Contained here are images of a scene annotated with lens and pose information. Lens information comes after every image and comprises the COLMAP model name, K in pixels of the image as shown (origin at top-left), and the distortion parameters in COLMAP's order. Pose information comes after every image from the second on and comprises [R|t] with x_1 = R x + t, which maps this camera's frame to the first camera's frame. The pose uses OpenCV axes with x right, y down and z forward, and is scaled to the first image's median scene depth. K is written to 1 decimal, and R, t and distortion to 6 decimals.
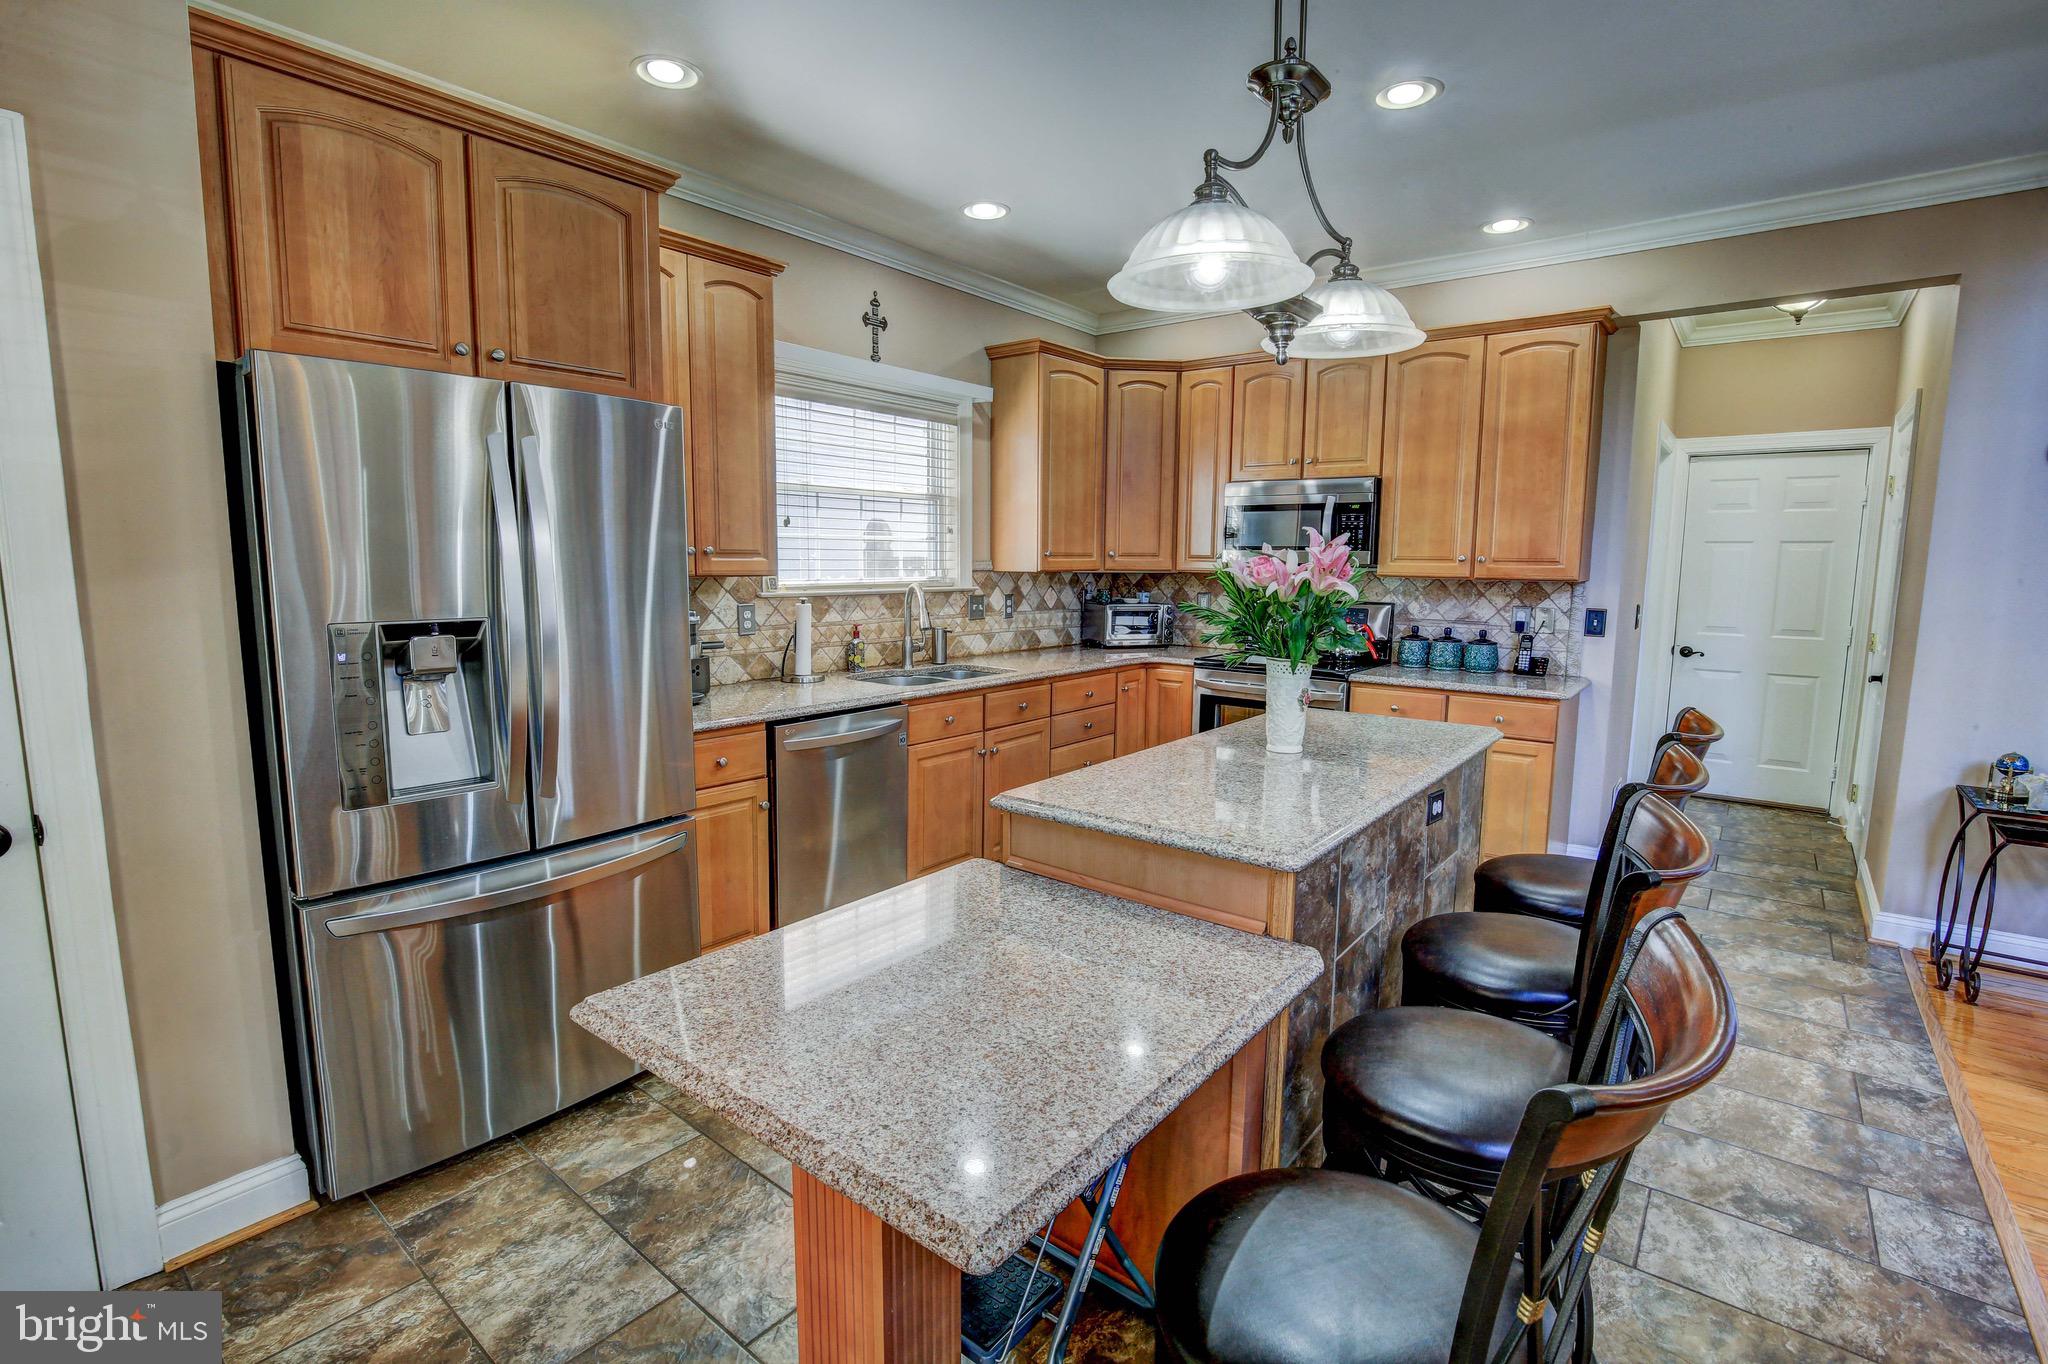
lens RADIAL K [[940.9, 0, 1018.3], [0, 940.9, 685.1], [0, 0, 1]] dist [-0.030441, 0.002012]
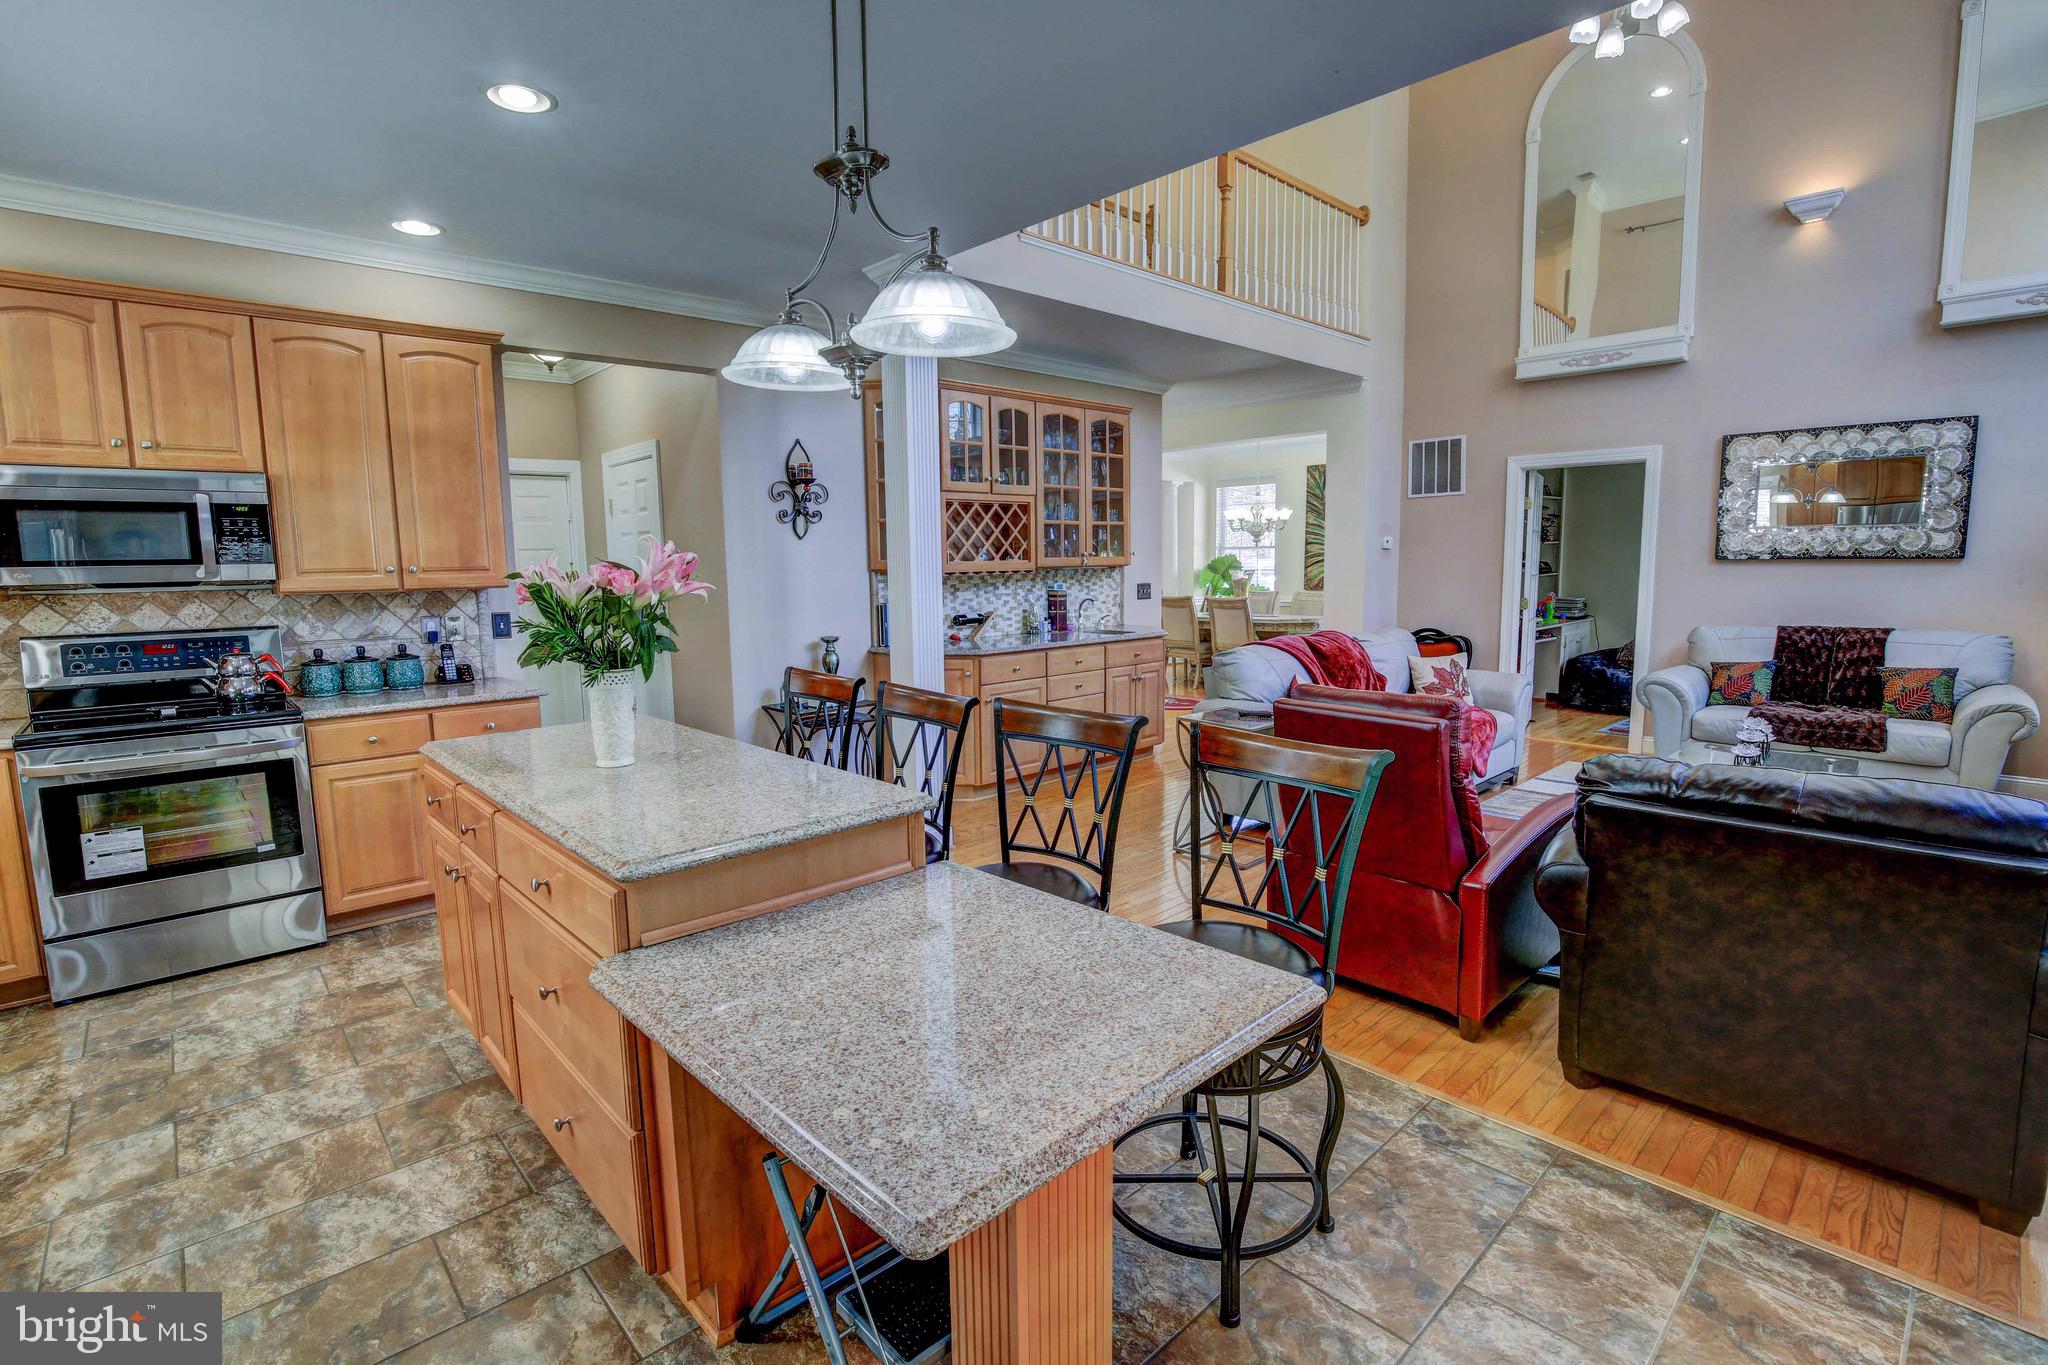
lens RADIAL K [[940.9, 0, 1009.1], [0, 940.9, 683.9], [0, 0, 1]] dist [-0.030441, 0.002012]
pose [[0.154166, -0.137922, 0.978371, -0.352318], [0.150242, 0.981967, 0.114755, -0.036989], [-0.976555, 0.129301, 0.172108, 0.255554]]
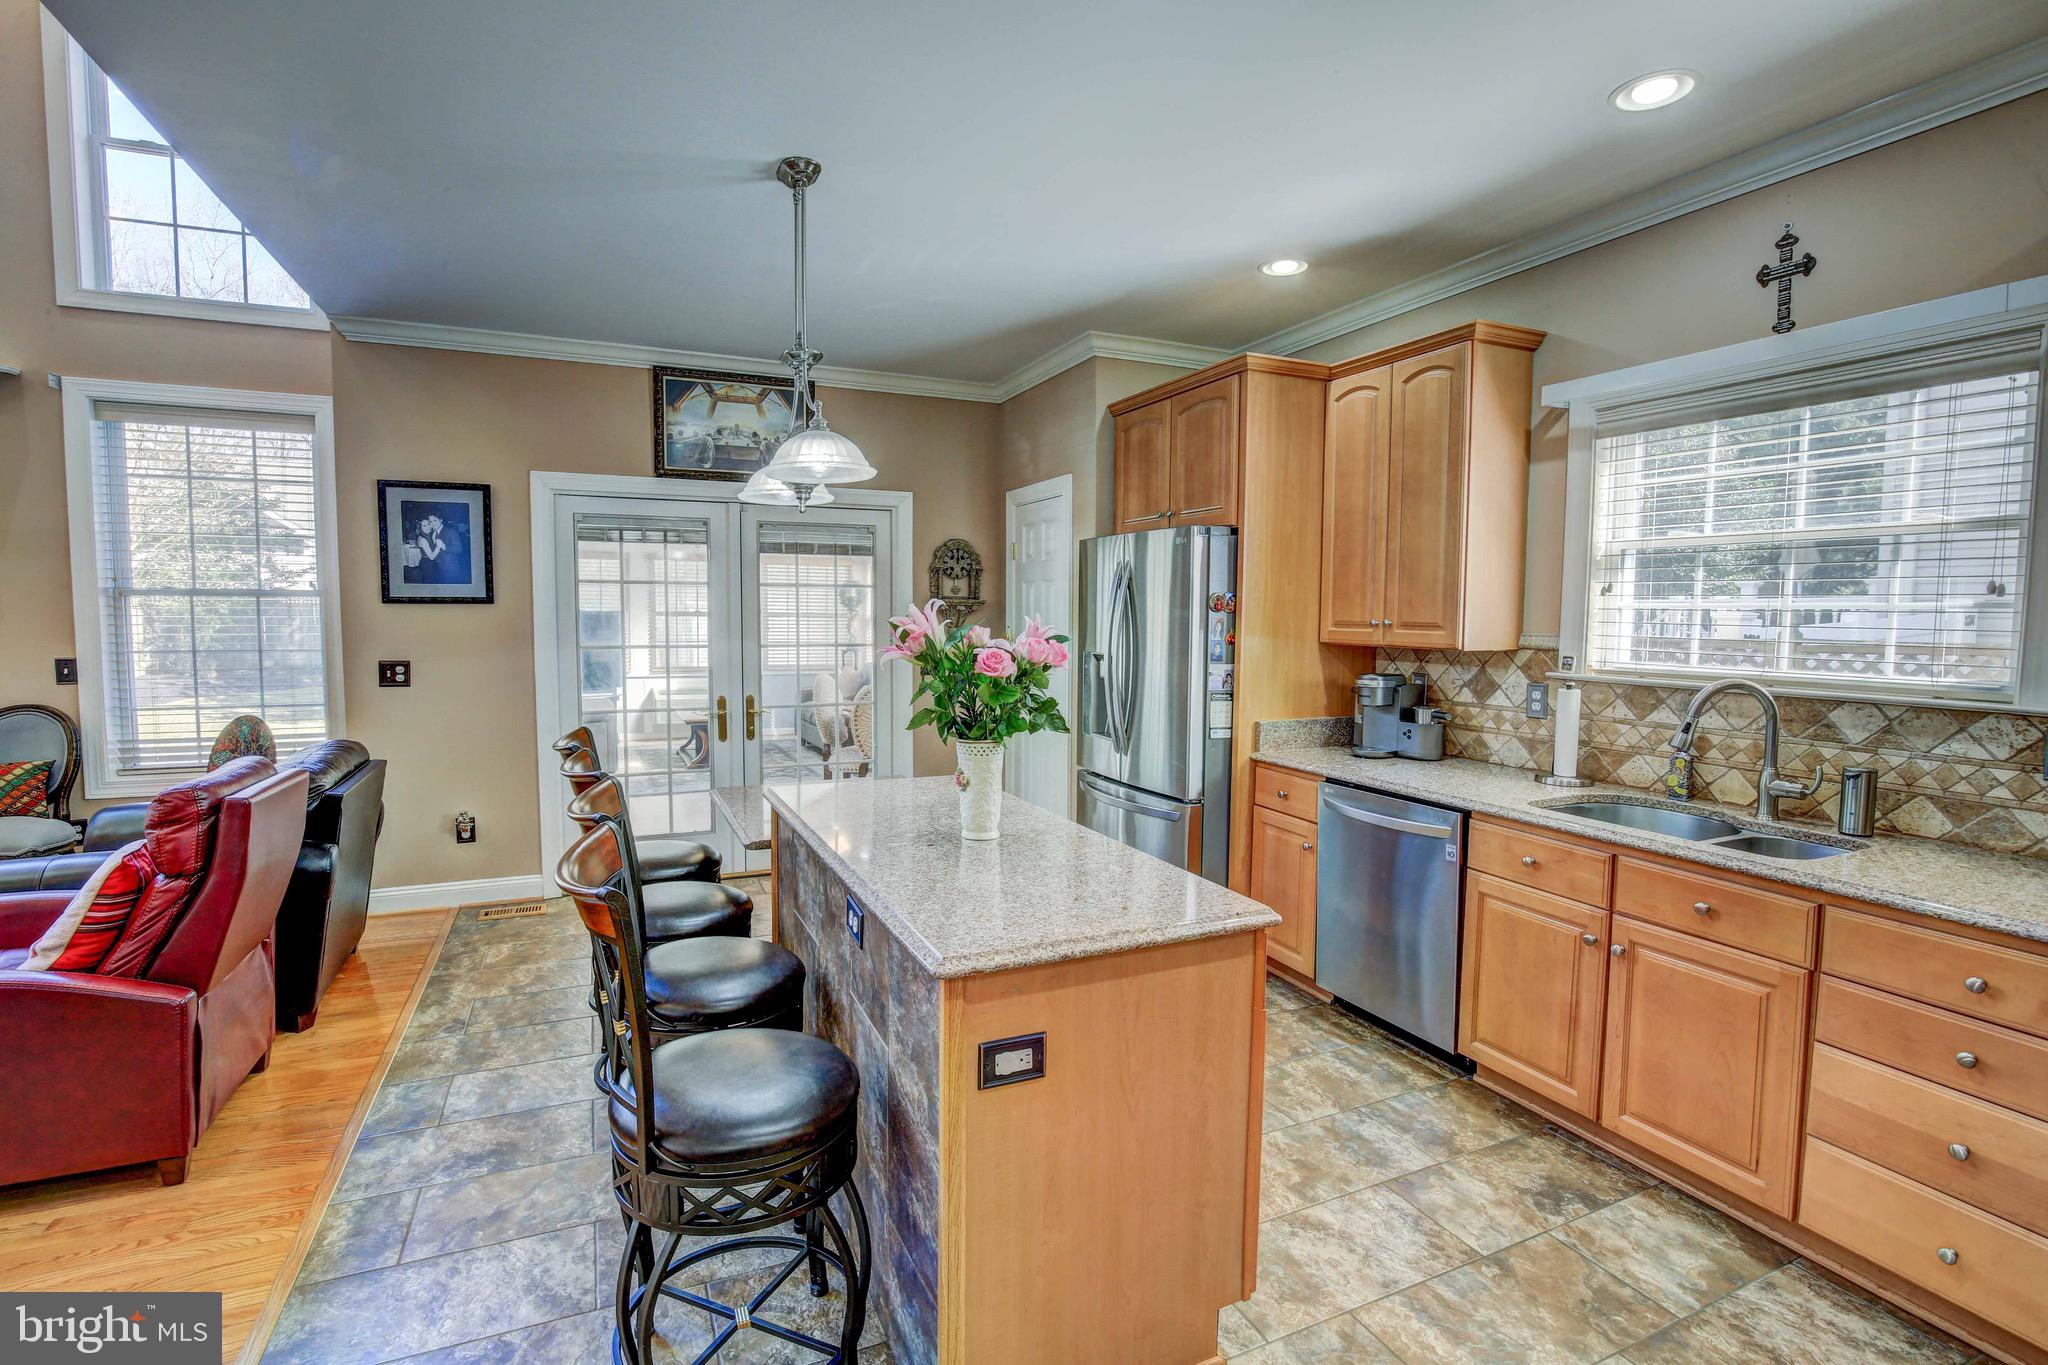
lens RADIAL K [[940.9, 0, 1004.8], [0, 940.9, 685.9], [0, 0, 1]] dist [-0.030441, 0.002012]
pose [[-0.460618, 0.063756, -0.885306, 0.649792], [-0.128374, 0.982144, 0.137522, -0.125489], [0.878266, 0.176995, -0.444209, 0.843849]]
